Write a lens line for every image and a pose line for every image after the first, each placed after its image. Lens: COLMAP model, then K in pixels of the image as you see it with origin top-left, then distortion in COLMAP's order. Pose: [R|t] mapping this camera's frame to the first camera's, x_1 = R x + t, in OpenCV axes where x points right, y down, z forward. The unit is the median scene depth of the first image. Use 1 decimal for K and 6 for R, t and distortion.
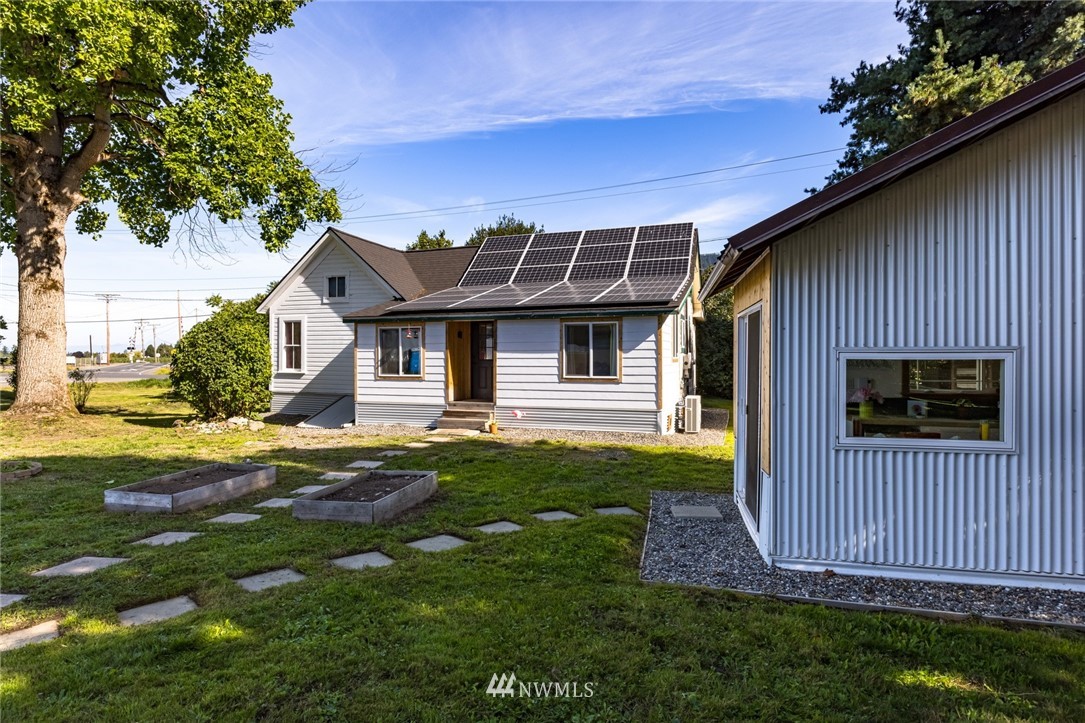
lens RADIAL K [[623.6, 0, 485.5], [0, 623.6, 360.1], [0, 0, 1]] dist [0.000178, 0.000500]
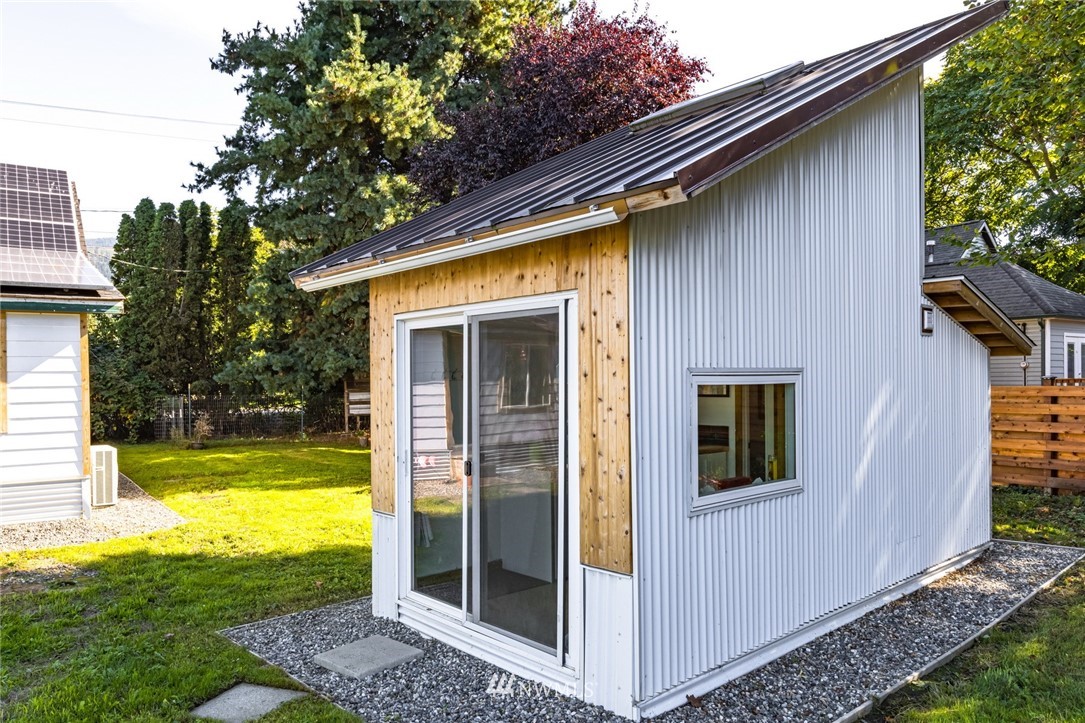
lens RADIAL K [[774.7, 0, 540.4], [0, 774.7, 385.0], [0, 0, 1]] dist [-0.004778, -0.003249]
pose [[0.547375, -0.012127, 0.836800, -0.063708], [0.014490, 0.999882, 0.005012, -0.001949], [-0.836762, 0.009382, 0.547486, 0.182233]]
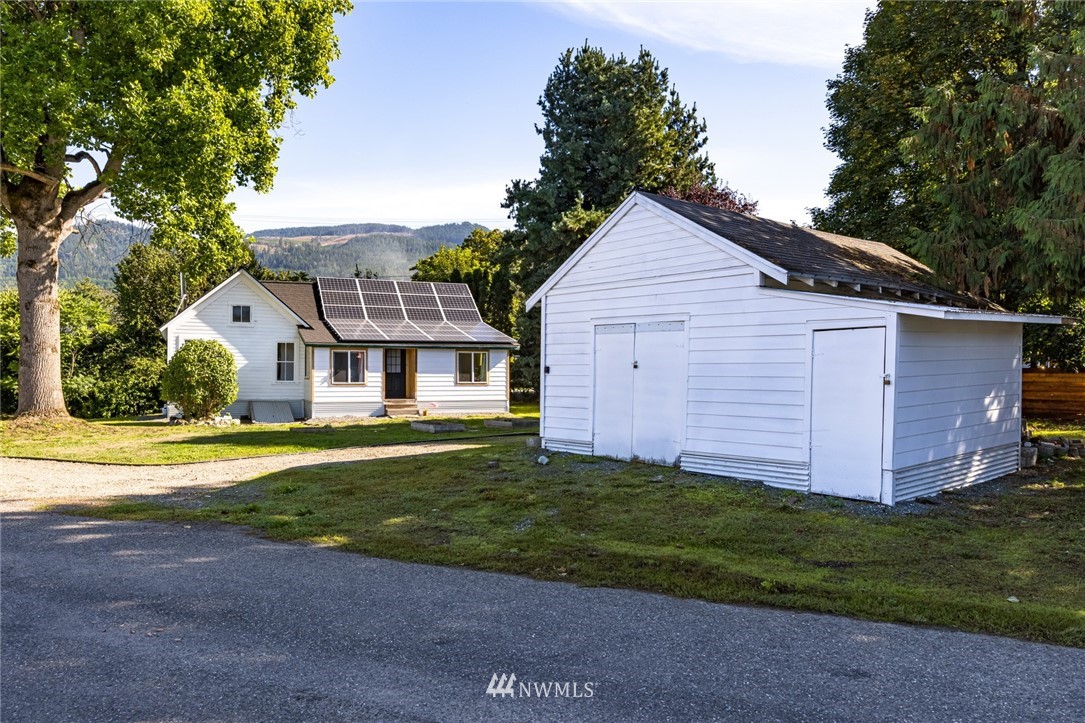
lens RADIAL K [[780.5, 0, 528.5], [0, 780.5, 383.4], [0, 0, 1]] dist [0.004764, -0.005989]
pose [[0.736613, -0.004778, 0.676298, -0.913891], [-0.000817, 0.999968, 0.007954, 0.008449], [-0.676314, -0.006411, 0.736585, -0.563721]]
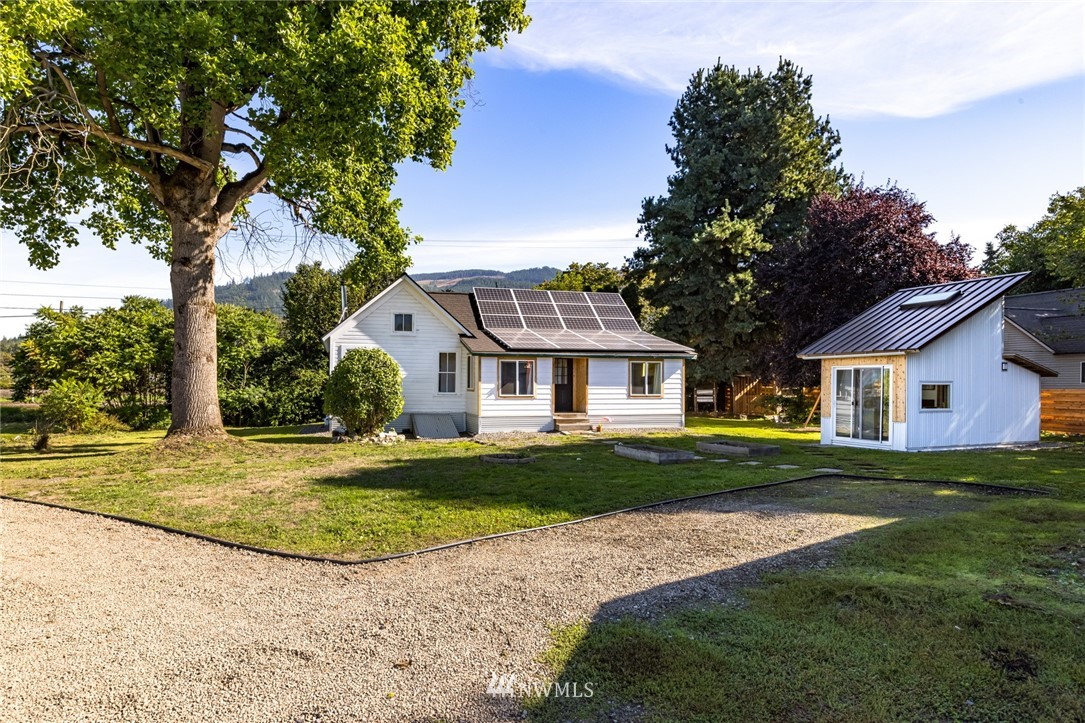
lens RADIAL K [[620.0, 0, 521.3], [0, 620.0, 388.3], [0, 0, 1]] dist [-0.001150, 0.000438]
pose [[0.817925, -0.000795, 0.575324, -0.771813], [-0.001855, 0.999990, 0.004019, 0.002541], [-0.575322, -0.004355, 0.817916, -0.105233]]
